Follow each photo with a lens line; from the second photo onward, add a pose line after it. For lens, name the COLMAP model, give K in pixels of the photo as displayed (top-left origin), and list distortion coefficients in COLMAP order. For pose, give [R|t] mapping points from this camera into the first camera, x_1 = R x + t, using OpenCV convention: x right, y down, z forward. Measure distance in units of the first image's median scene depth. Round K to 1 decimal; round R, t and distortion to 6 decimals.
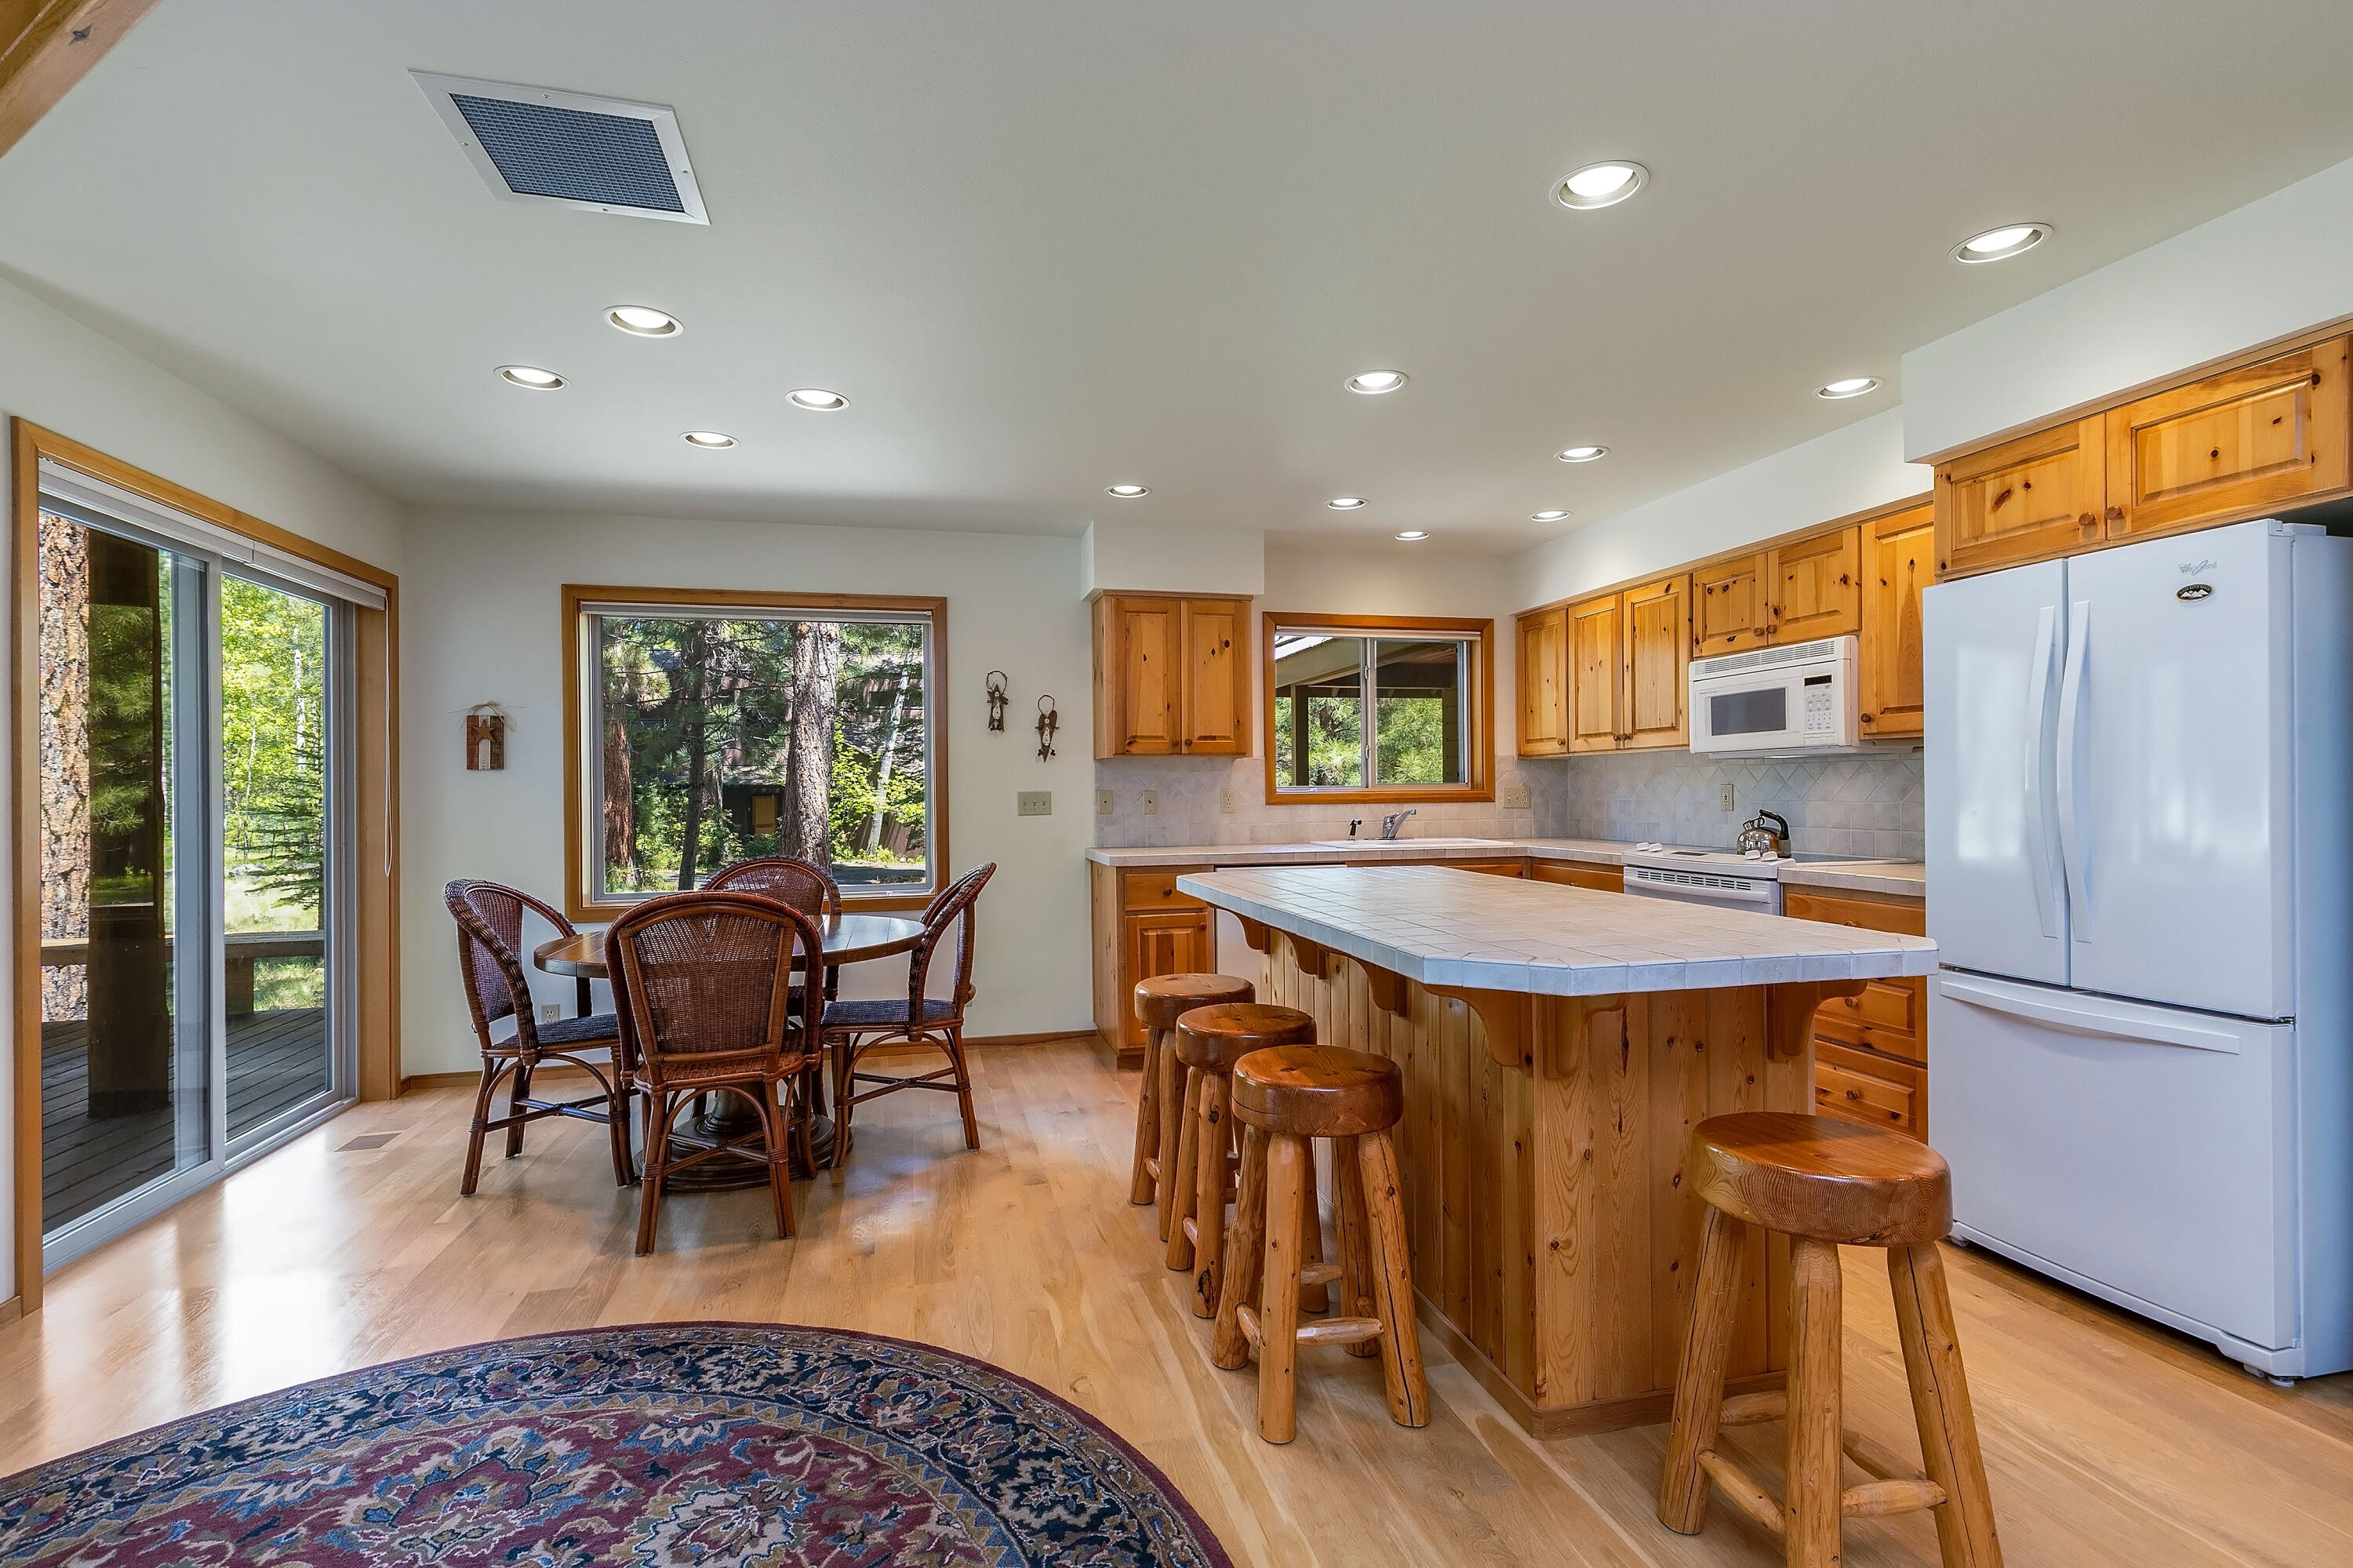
lens RADIAL K [[1070.1, 0, 1158.4], [0, 1070.1, 792.6], [0, 0, 1]] dist [0.002045, -0.001604]
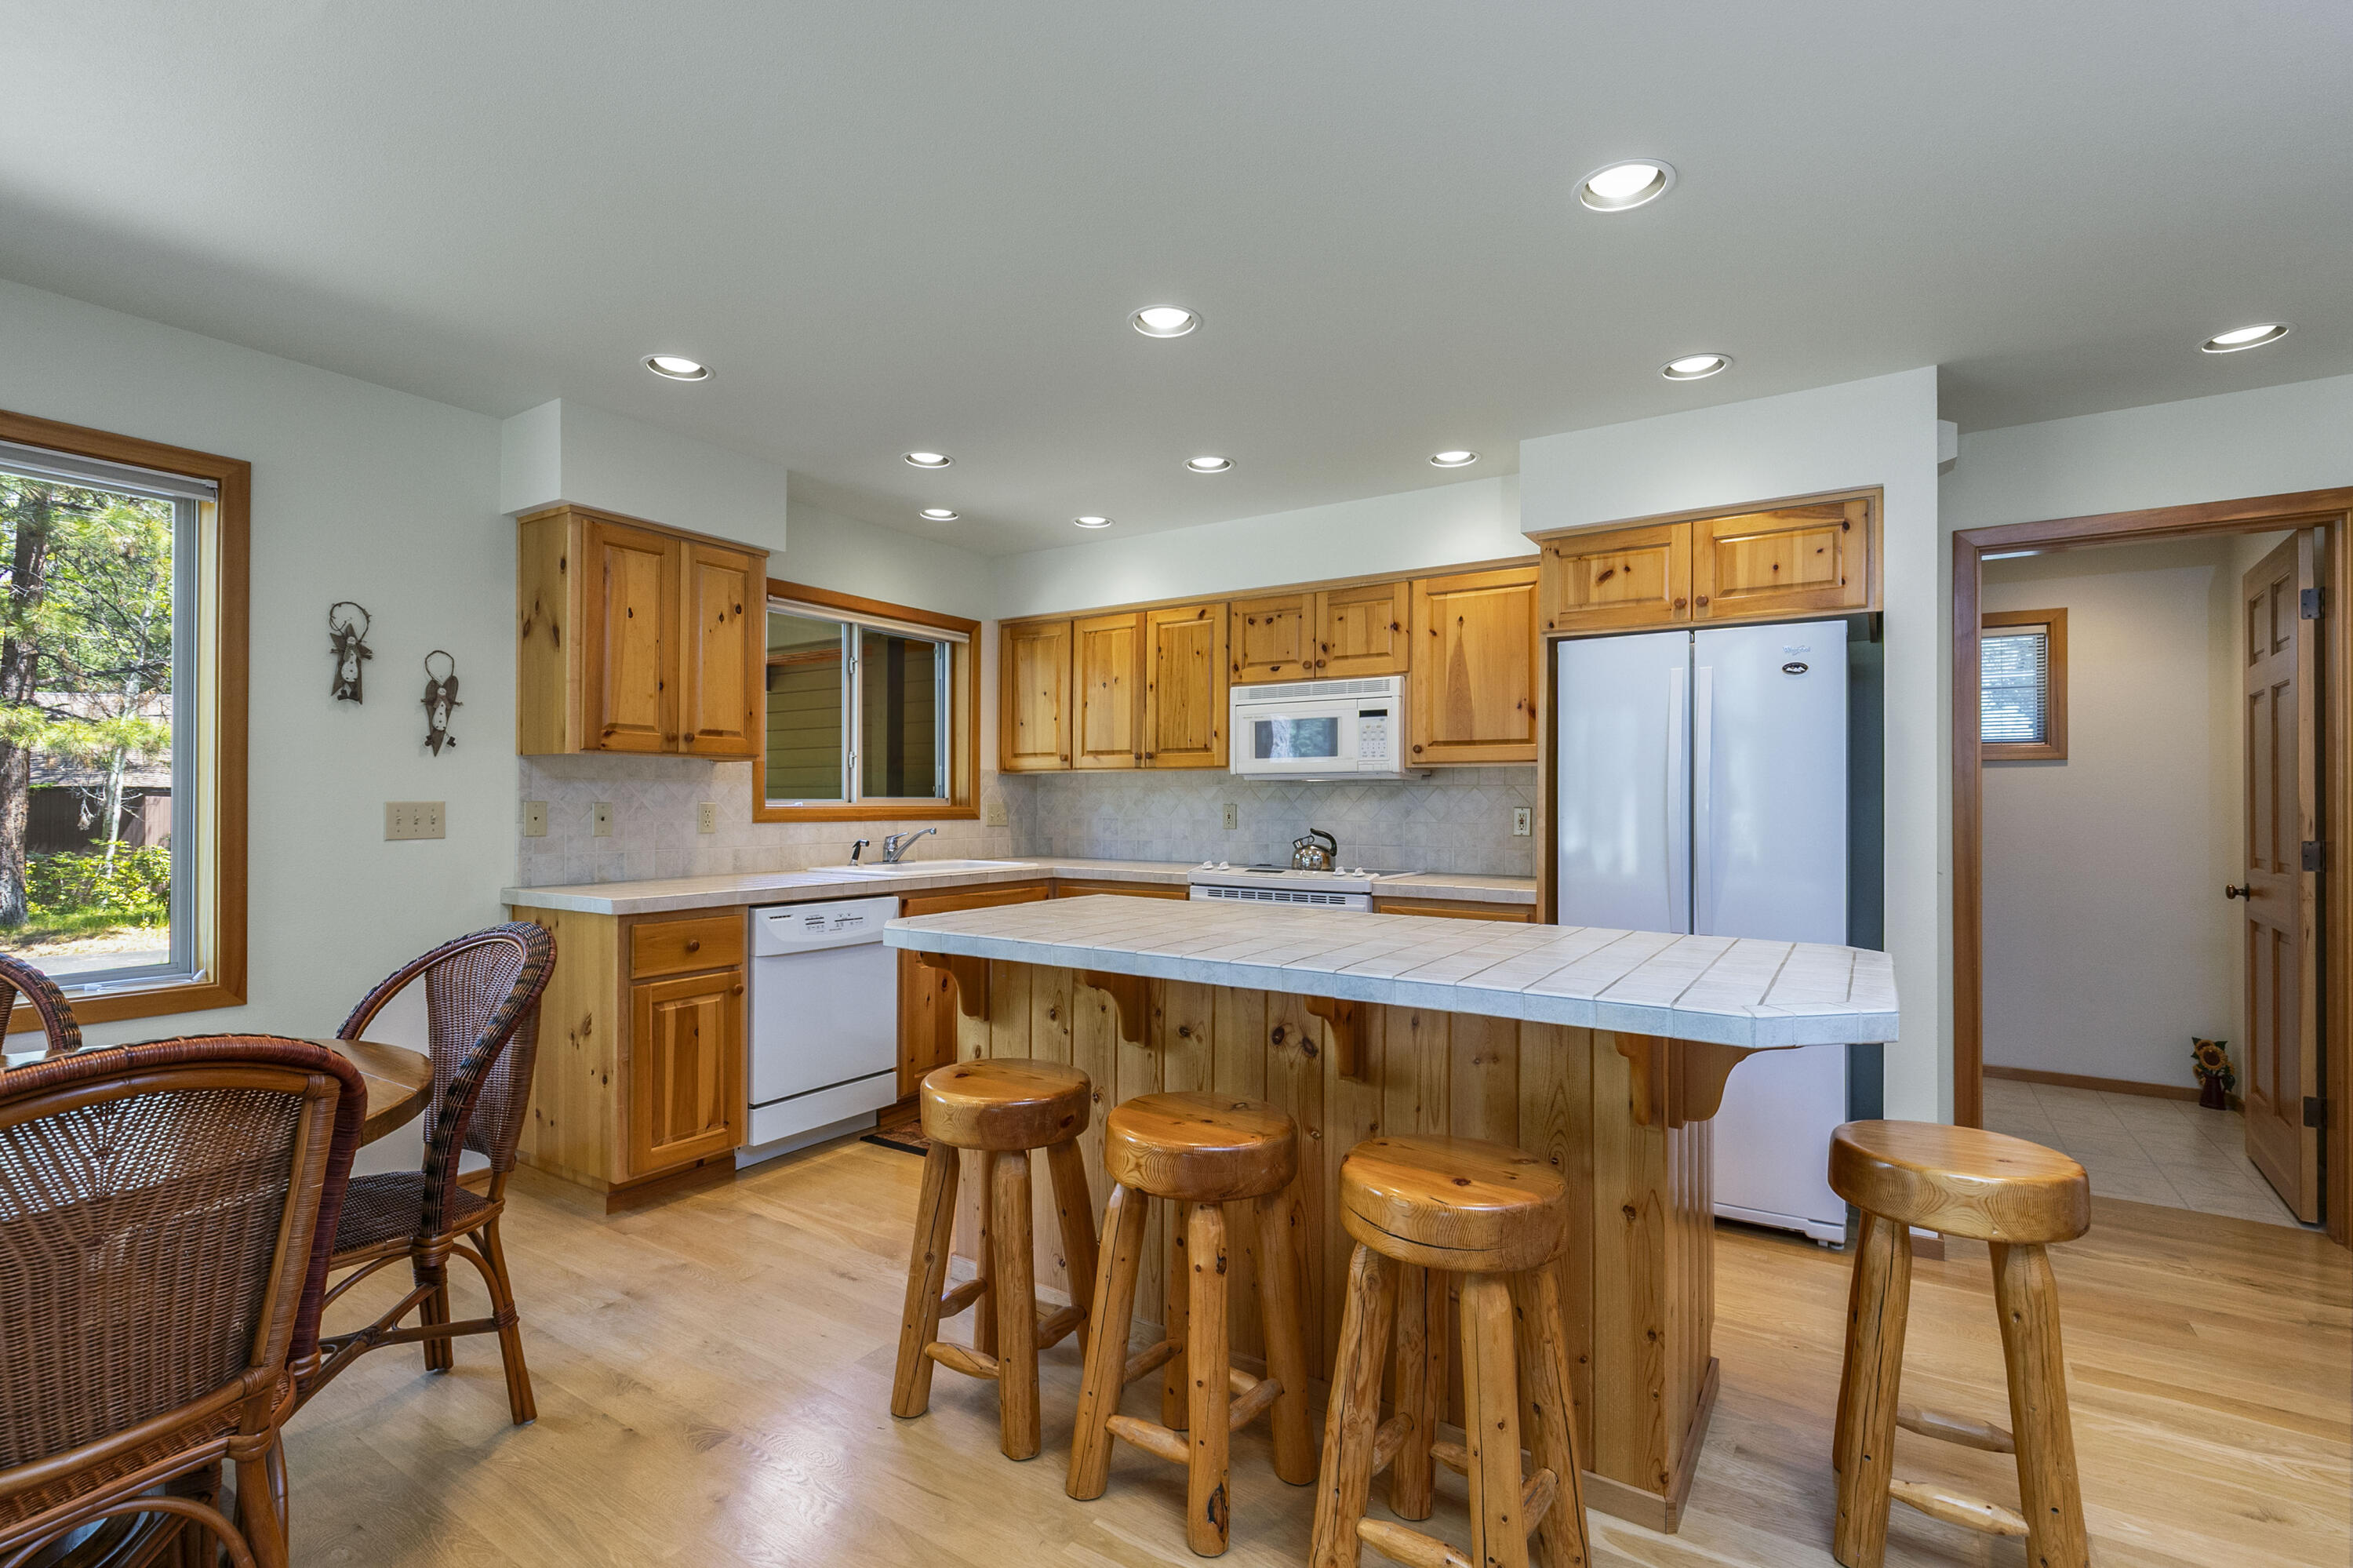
lens RADIAL K [[1070.1, 0, 1146.4], [0, 1070.1, 800.7], [0, 0, 1]] dist [0.002045, -0.001604]
pose [[0.732965, 0.014081, 0.680121, -0.266174], [-0.010554, 0.999901, -0.009328, -0.000467], [-0.680185, -0.000341, 0.733040, 0.286334]]
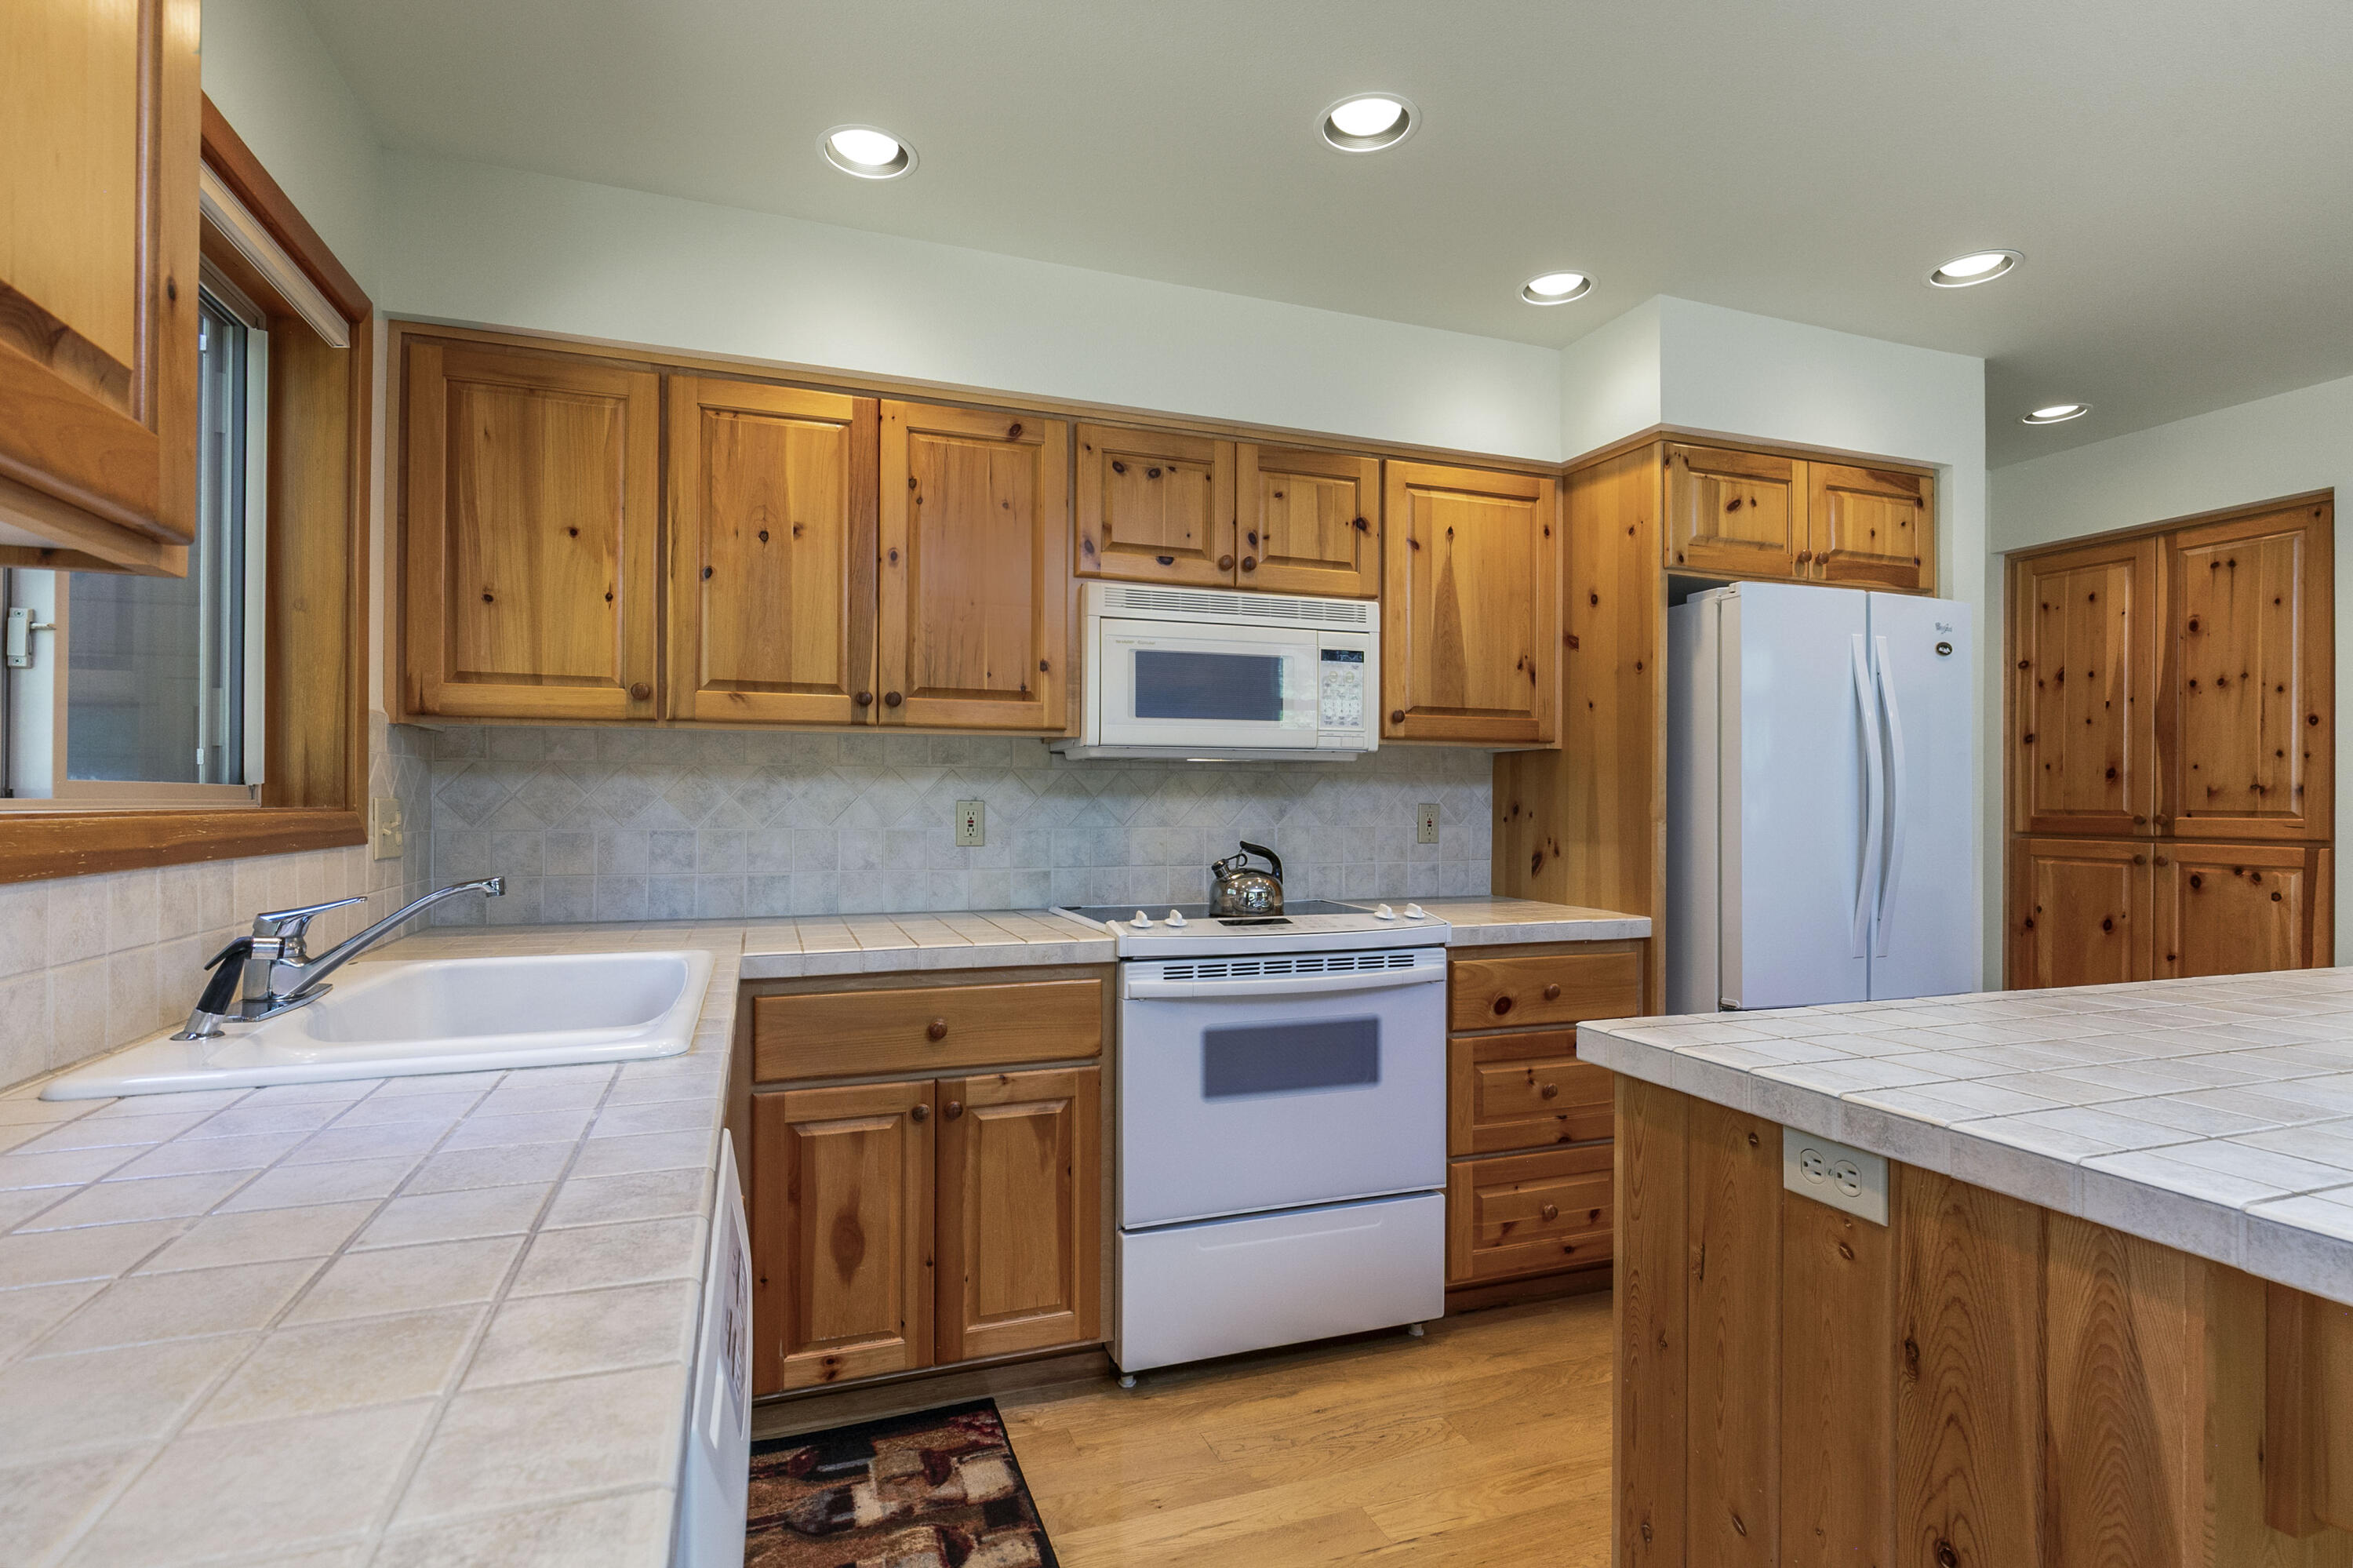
lens RADIAL K [[1156.8, 0, 1181.6], [0, 1156.8, 798.1], [0, 0, 1]] dist [0.006760, -0.000380]
pose [[-0.131882, 0.012911, 0.991181, -0.103166], [-0.000232, 0.999915, -0.013056, -0.001093], [-0.991265, -0.001952, -0.131868, 1.011349]]
